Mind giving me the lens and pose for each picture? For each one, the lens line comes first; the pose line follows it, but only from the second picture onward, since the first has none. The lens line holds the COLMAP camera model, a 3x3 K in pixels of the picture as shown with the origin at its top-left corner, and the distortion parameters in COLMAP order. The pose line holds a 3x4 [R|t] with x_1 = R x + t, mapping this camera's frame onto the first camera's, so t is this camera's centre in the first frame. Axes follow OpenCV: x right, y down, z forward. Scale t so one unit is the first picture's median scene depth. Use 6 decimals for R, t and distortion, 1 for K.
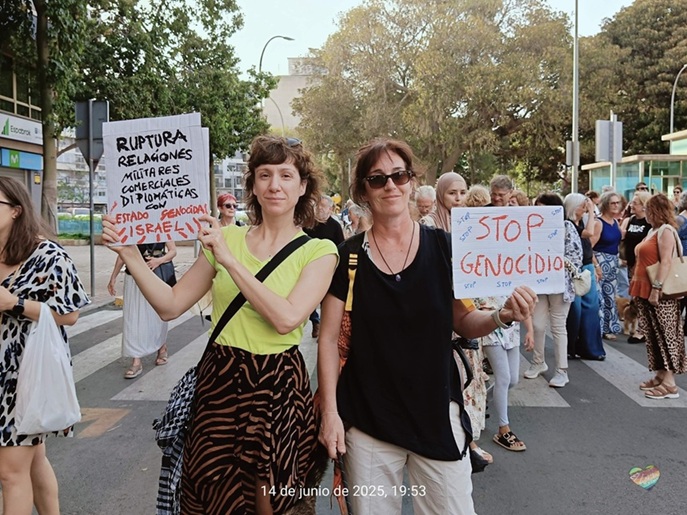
lens RADIAL K [[700.5, 0, 343.5], [0, 700.5, 257.5], [0, 0, 1]] dist [-0.056738, 0.002193]
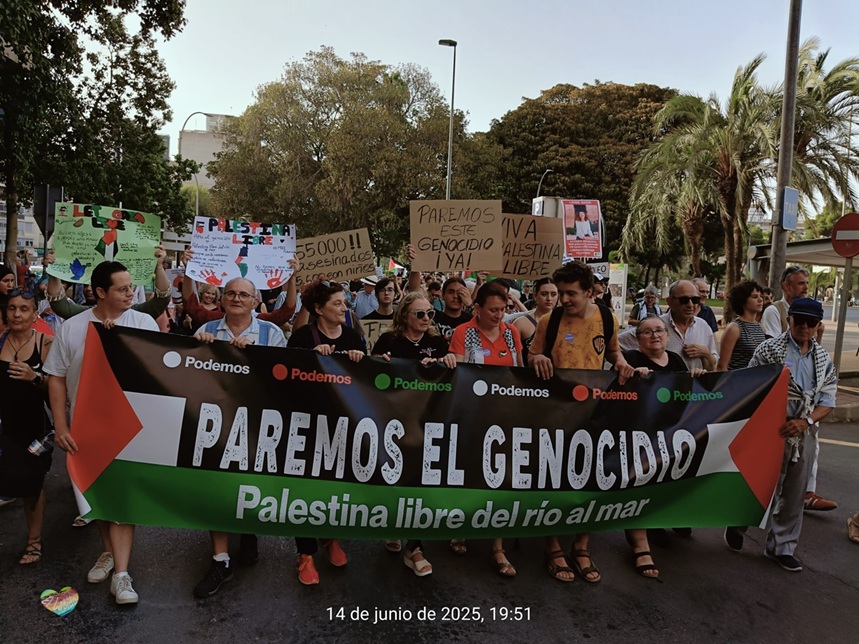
lens RADIAL K [[698.2, 0, 429.5], [0, 698.2, 322.0], [0, 0, 1]] dist [0.005994, -0.001053]
pose [[0.969902, 0.029788, 0.241666, 0.002394], [-0.029337, 0.999555, -0.005467, 0.001626], [-0.241721, -0.001787, 0.970344, -0.120684]]
